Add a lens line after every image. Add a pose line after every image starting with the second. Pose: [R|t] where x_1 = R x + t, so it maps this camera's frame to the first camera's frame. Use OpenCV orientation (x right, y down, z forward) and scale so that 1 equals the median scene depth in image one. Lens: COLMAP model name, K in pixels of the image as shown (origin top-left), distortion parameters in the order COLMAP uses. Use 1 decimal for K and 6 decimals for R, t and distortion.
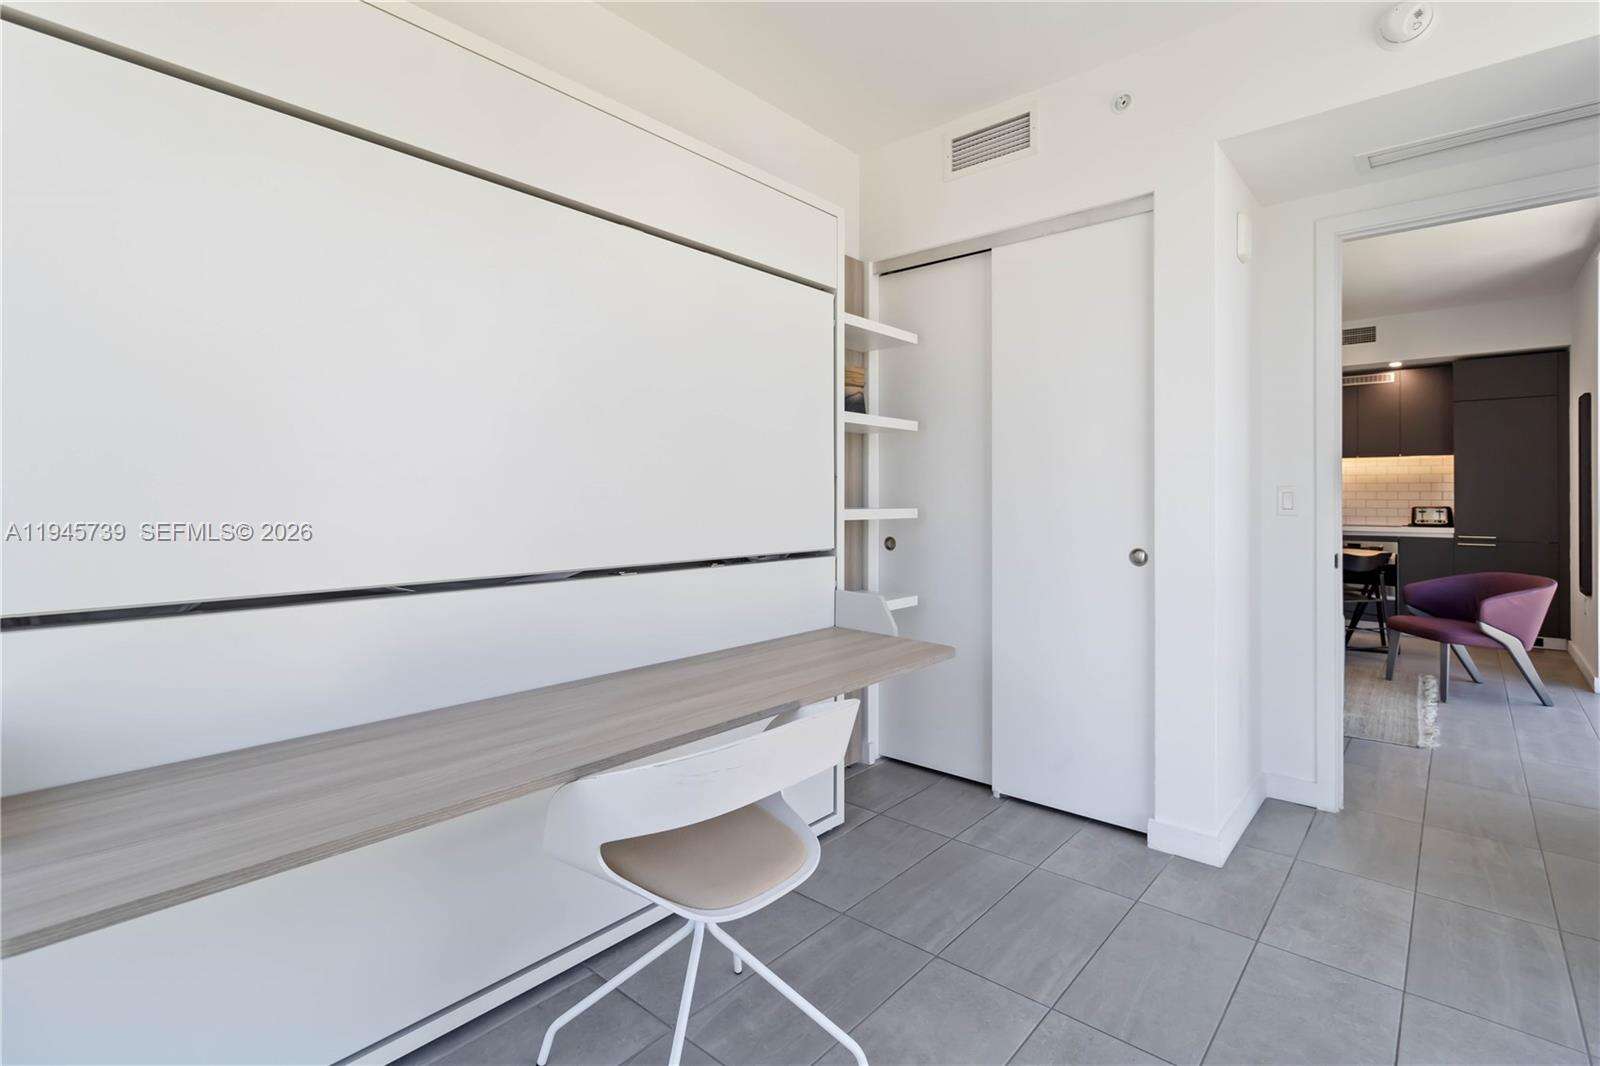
lens RADIAL K [[739.4, 0, 809.9], [0, 739.4, 492.5], [0, 0, 1]] dist [0.002003, -0.001305]
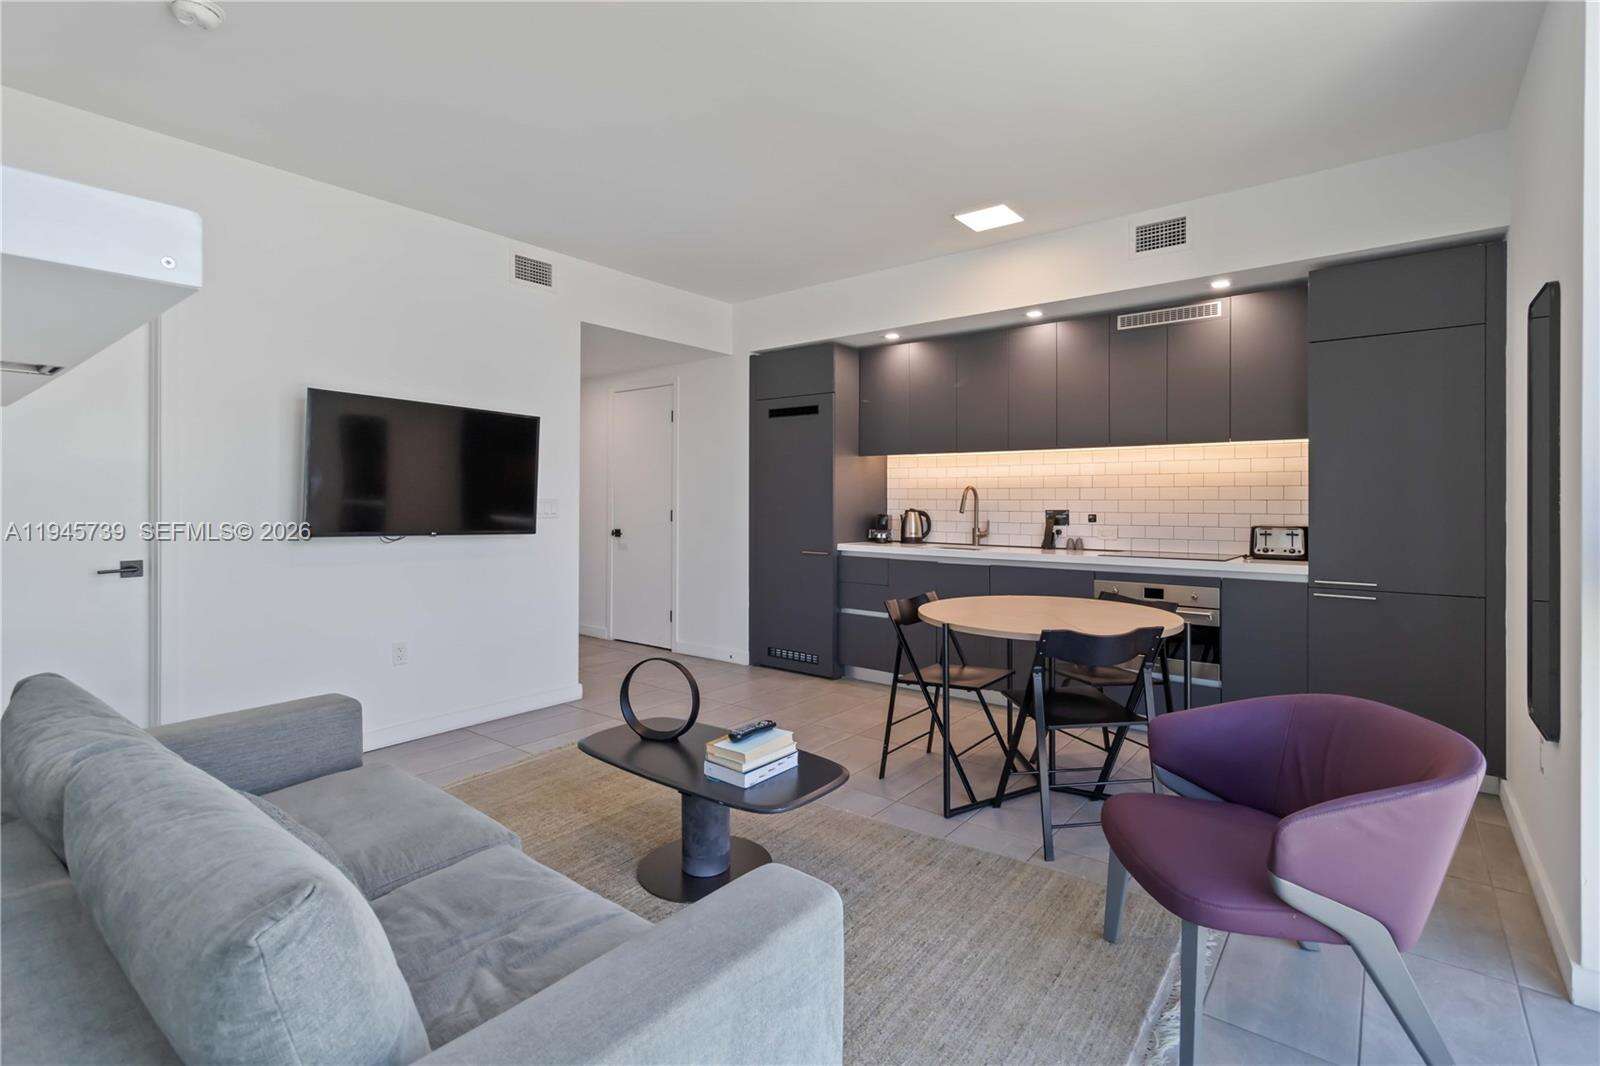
lens RADIAL K [[739.4, 0, 801.0], [0, 739.4, 488.8], [0, 0, 1]] dist [0.002003, -0.001305]
pose [[0.998865, 0.005493, 0.047306, 0.988006], [-0.005413, 0.999984, -0.001833, -0.017218], [-0.047315, 0.001575, 0.998879, 0.980736]]
